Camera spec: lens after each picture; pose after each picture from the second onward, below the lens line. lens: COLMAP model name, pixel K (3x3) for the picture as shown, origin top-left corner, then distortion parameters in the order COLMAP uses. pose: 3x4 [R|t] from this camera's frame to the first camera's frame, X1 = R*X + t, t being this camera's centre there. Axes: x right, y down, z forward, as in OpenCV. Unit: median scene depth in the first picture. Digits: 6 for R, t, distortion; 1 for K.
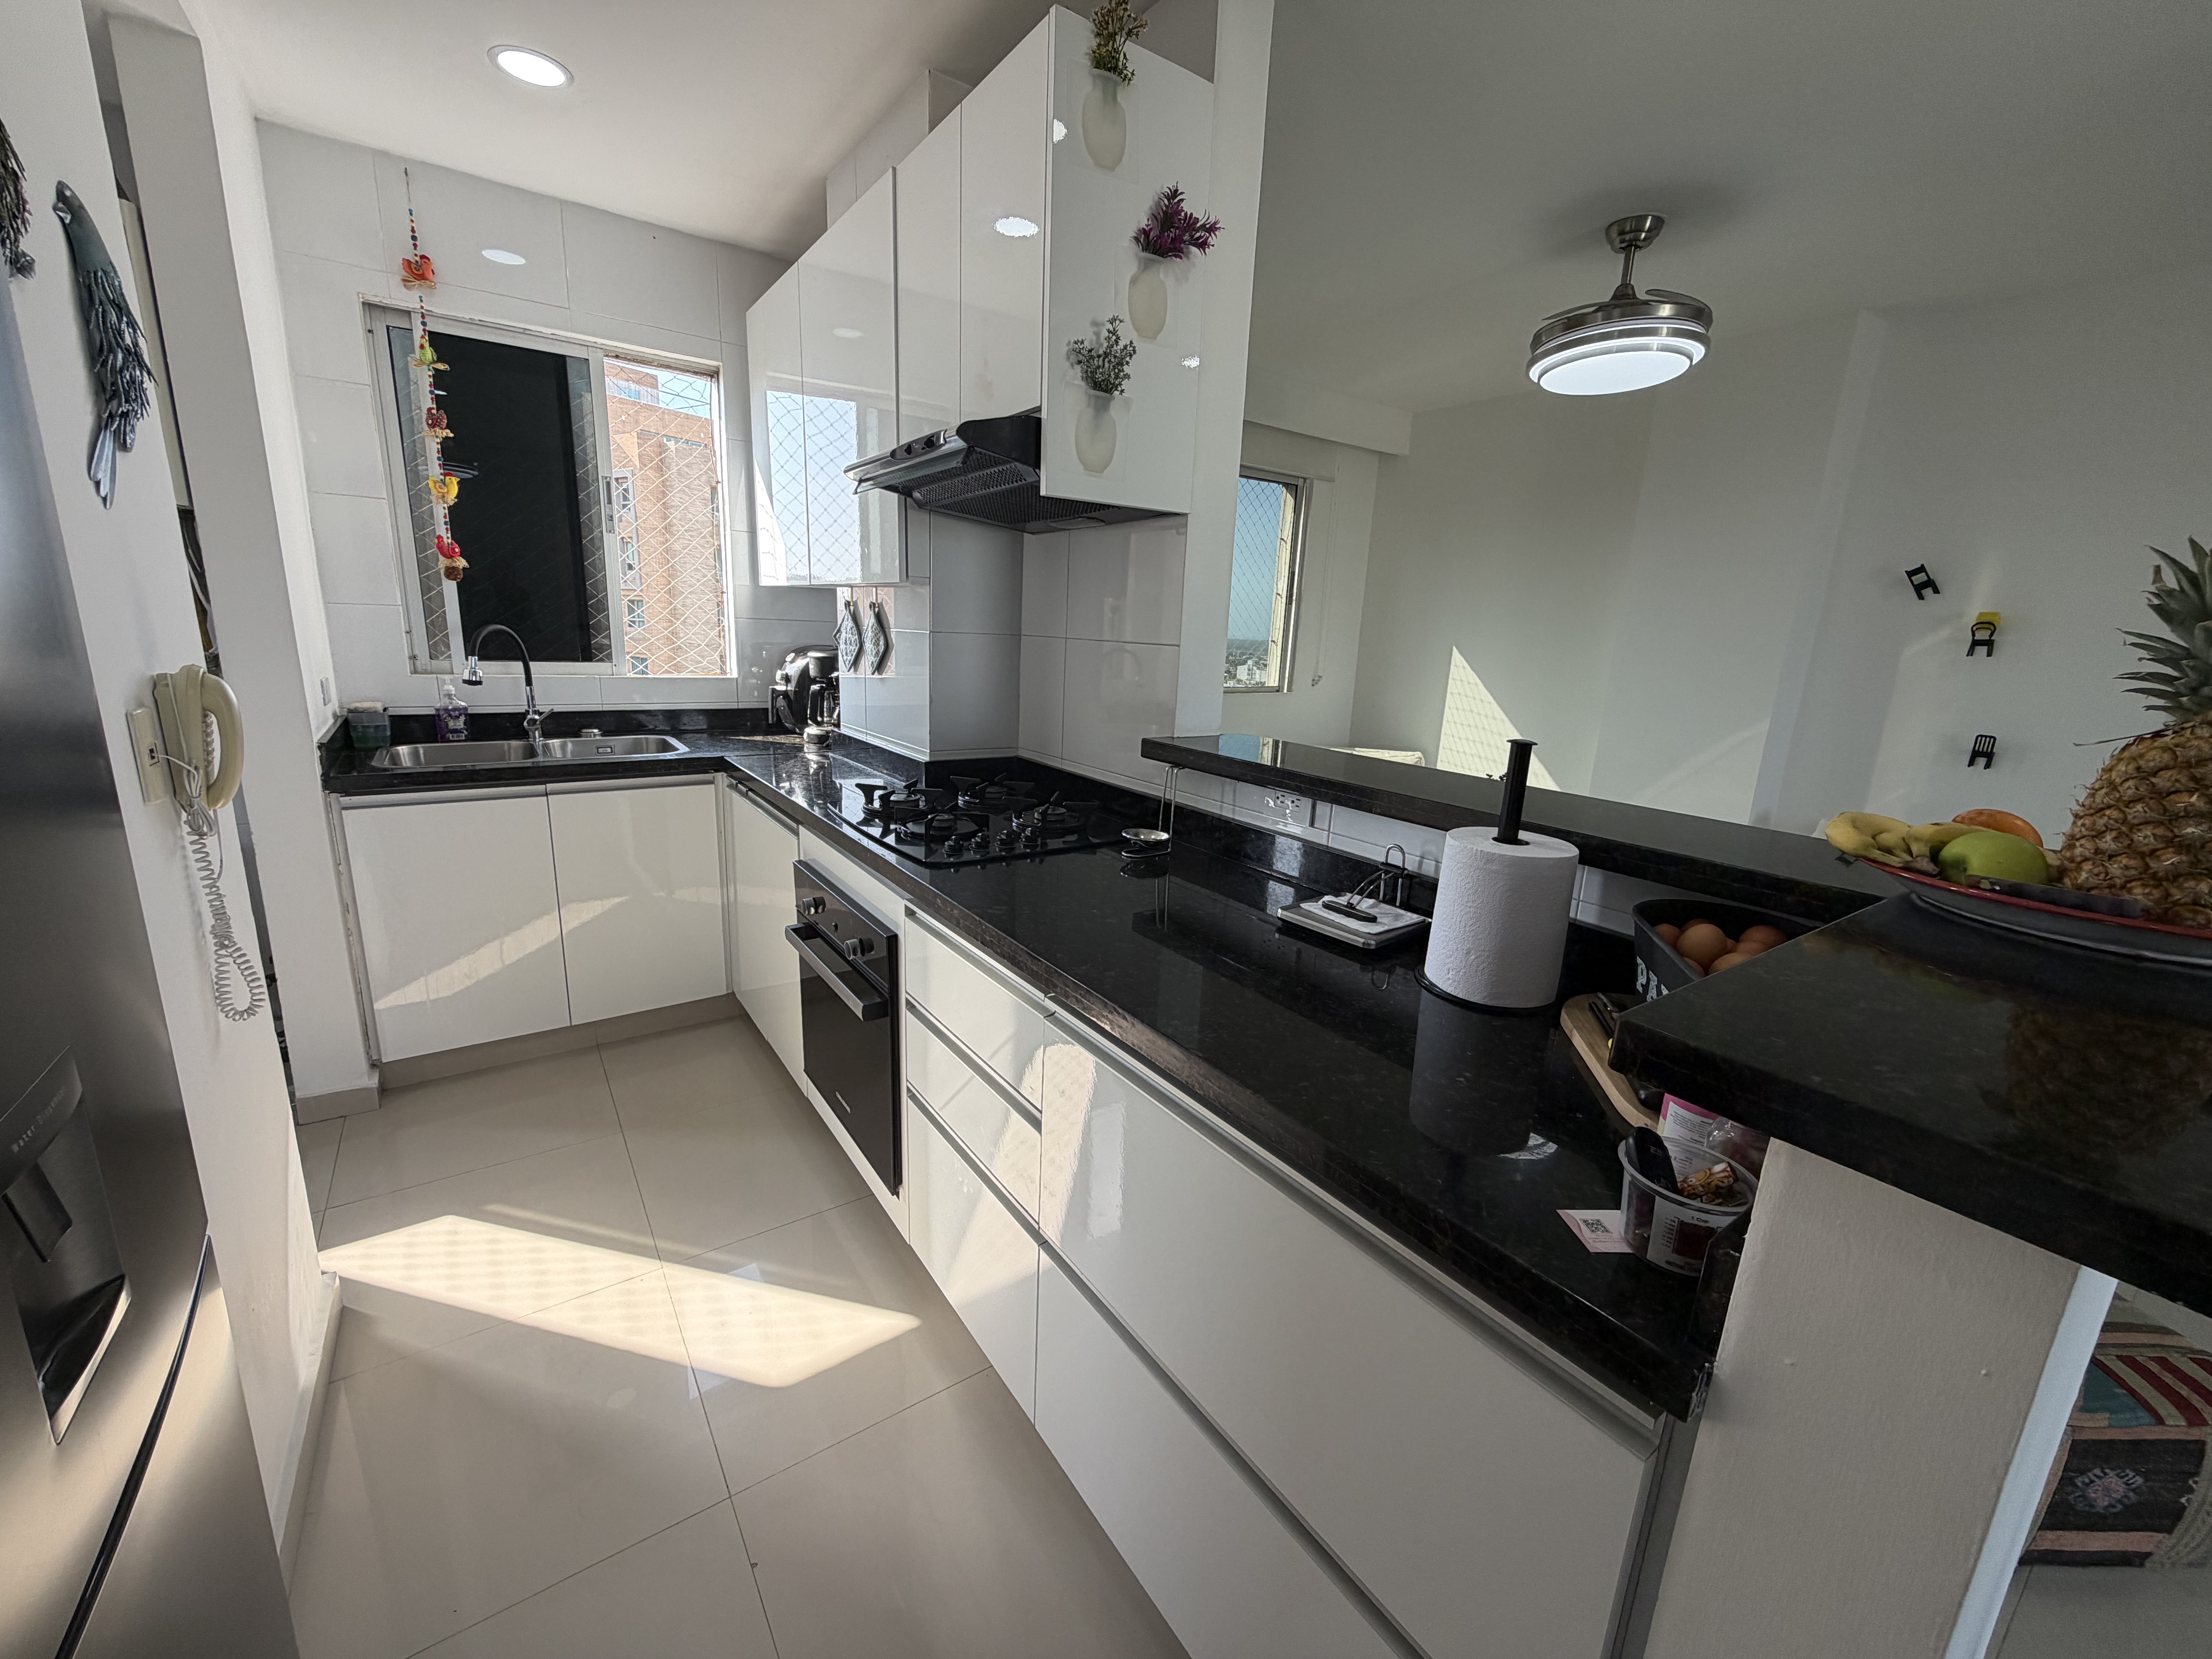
lens RADIAL K [[877.3, 0, 1106.0], [0, 877.3, 828.1], [0, 0, 1]] dist [-0.000794, -0.000024]
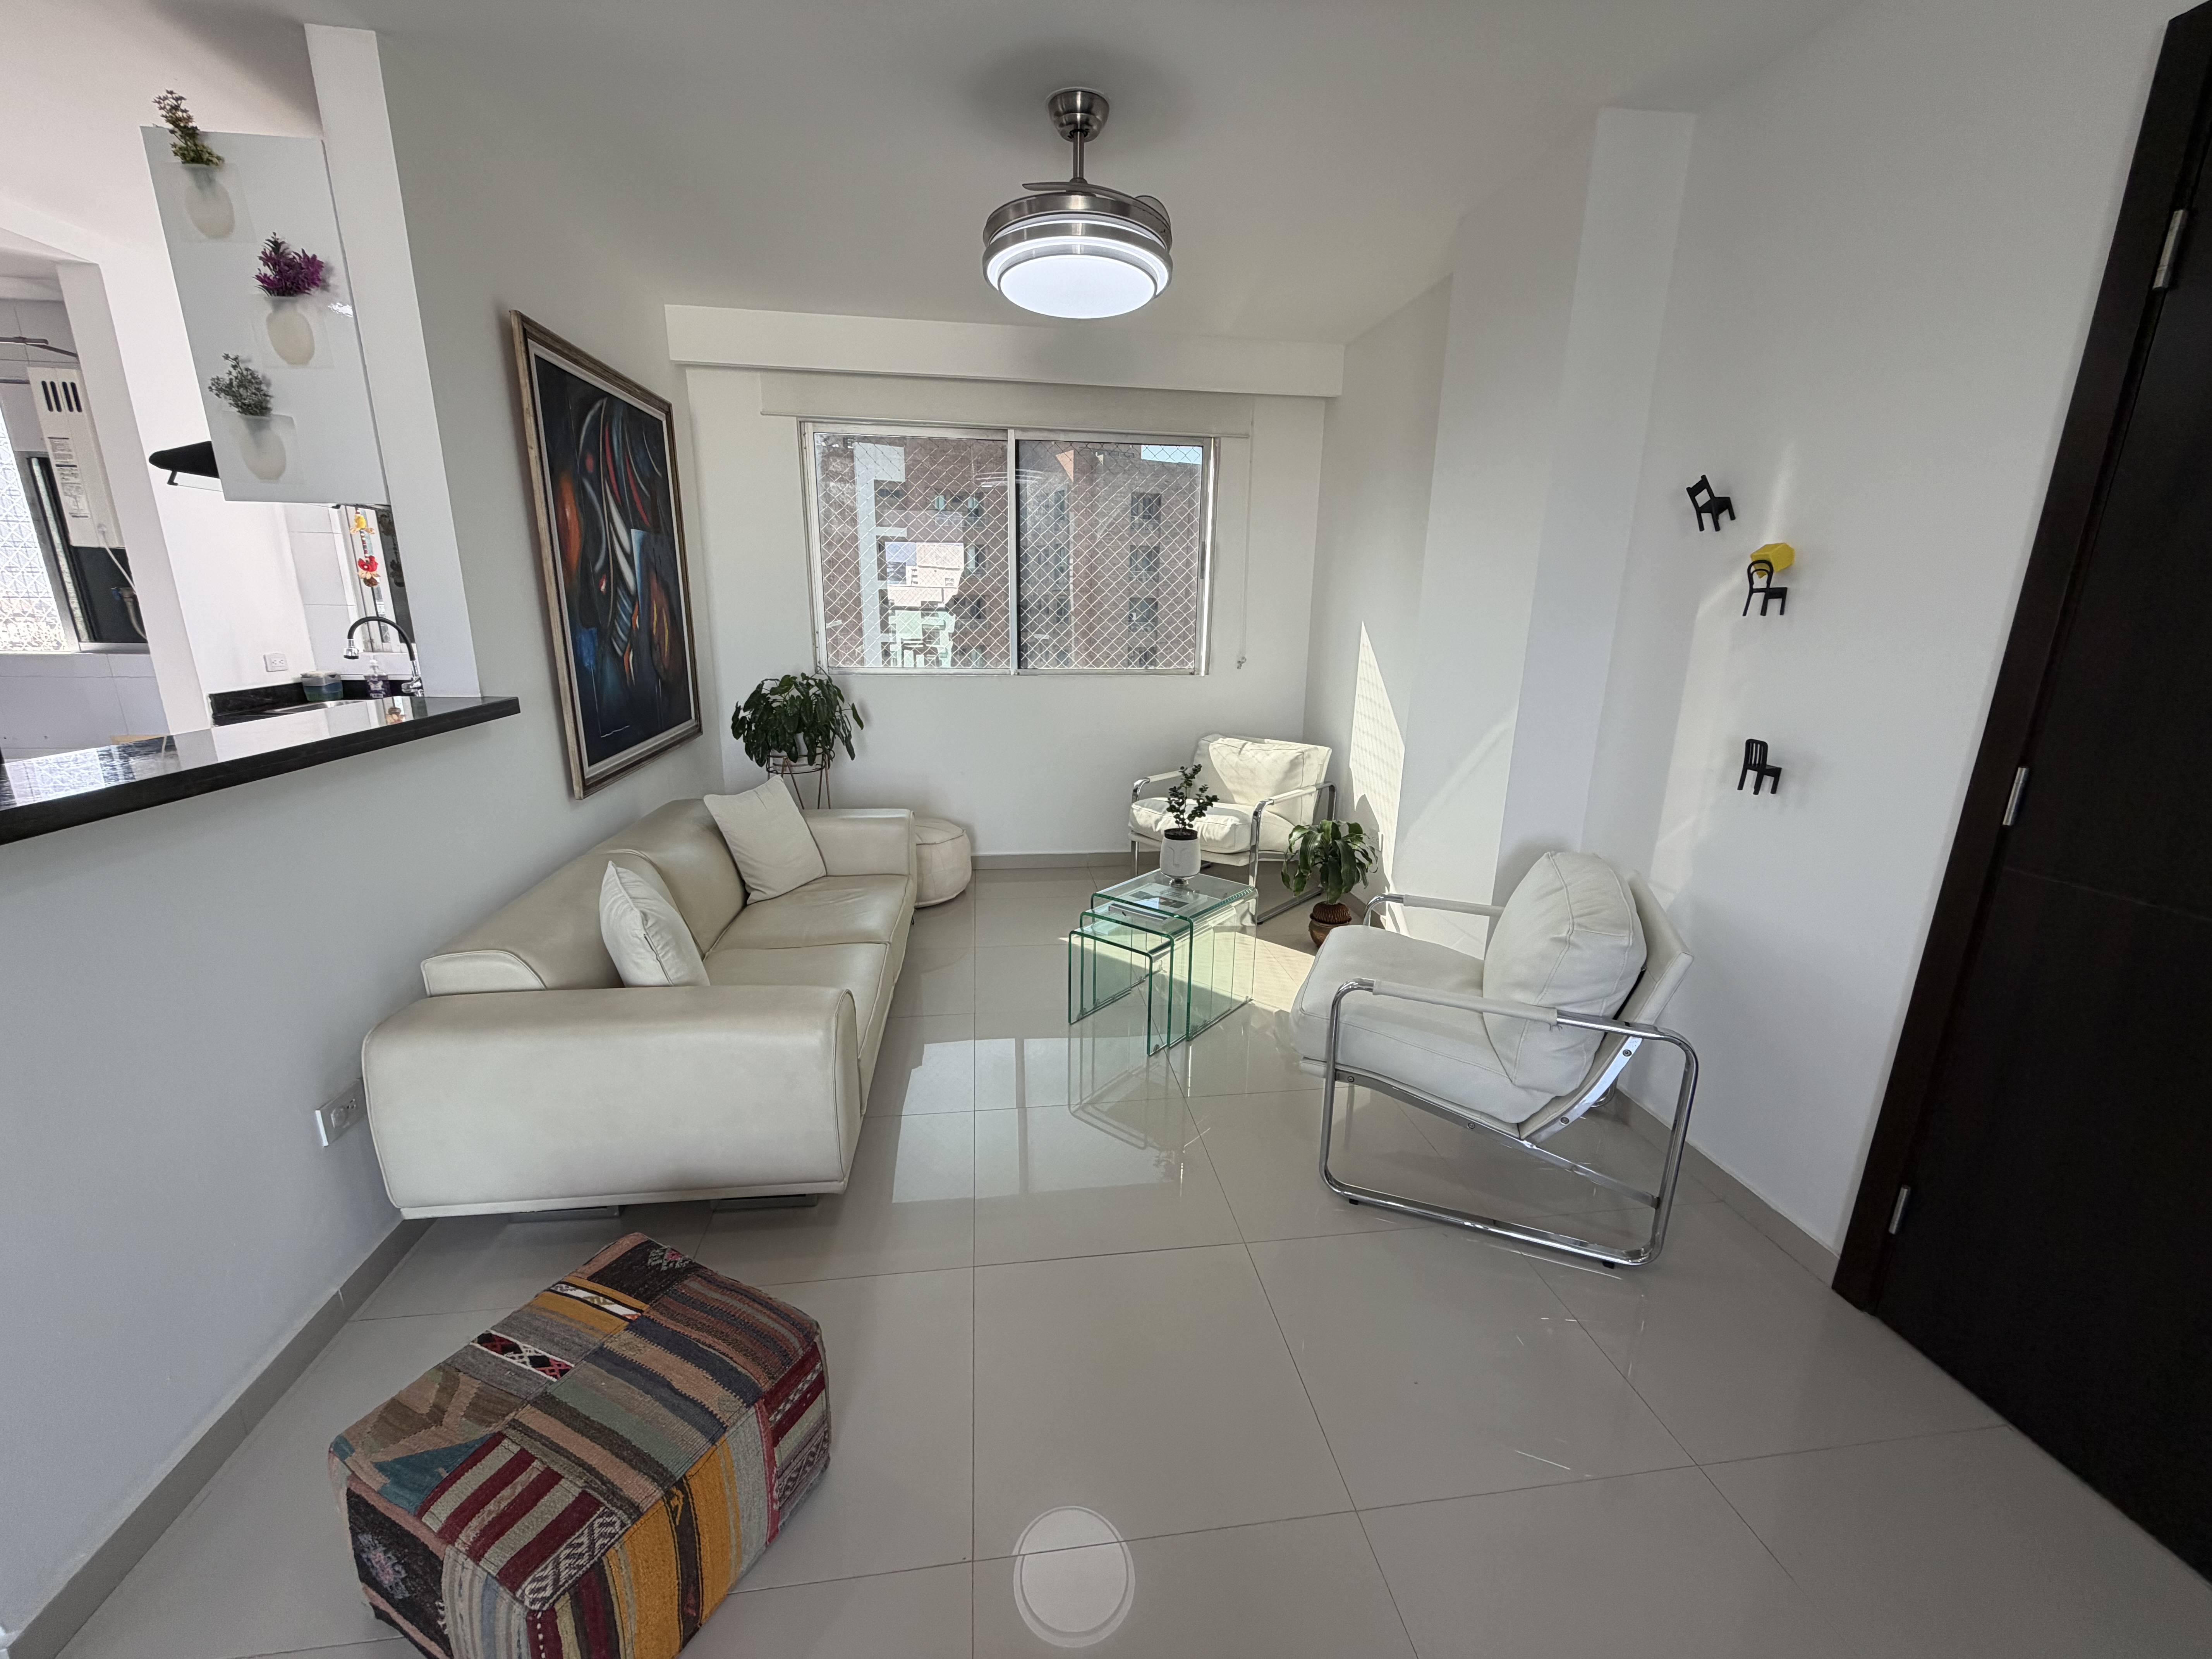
lens RADIAL K [[877.3, 0, 1105.5], [0, 877.3, 828.1], [0, 0, 1]] dist [-0.000794, -0.000024]
pose [[0.890233, 0.084769, -0.447548, 0.988137], [-0.080655, 0.996341, 0.028282, -0.024805], [0.448308, 0.010920, 0.893812, 0.252687]]
